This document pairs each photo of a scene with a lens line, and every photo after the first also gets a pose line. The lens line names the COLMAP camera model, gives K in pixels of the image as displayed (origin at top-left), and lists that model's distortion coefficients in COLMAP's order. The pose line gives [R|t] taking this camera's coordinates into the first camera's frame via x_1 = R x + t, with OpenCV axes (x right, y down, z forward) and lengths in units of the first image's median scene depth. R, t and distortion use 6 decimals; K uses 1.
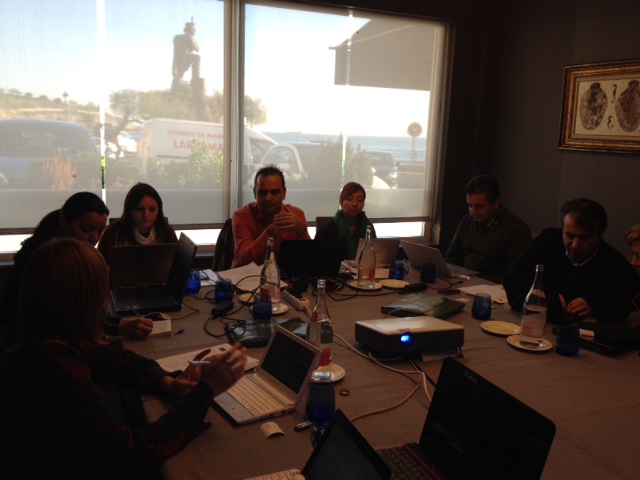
lens RADIAL K [[587.6, 0, 321.1], [0, 587.6, 222.7], [0, 0, 1]] dist [0.121124, -0.338998]
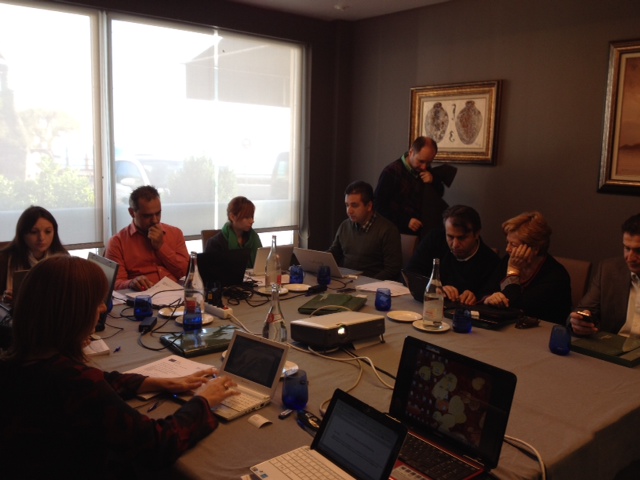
lens RADIAL K [[587.6, 0, 321.1], [0, 587.6, 222.7], [0, 0, 1]] dist [0.121124, -0.338998]
pose [[0.955940, -0.048190, 0.289581, -0.144582], [0.053988, 0.998469, -0.012063, 0.000167], [-0.288556, 0.027165, 0.957078, -0.052342]]
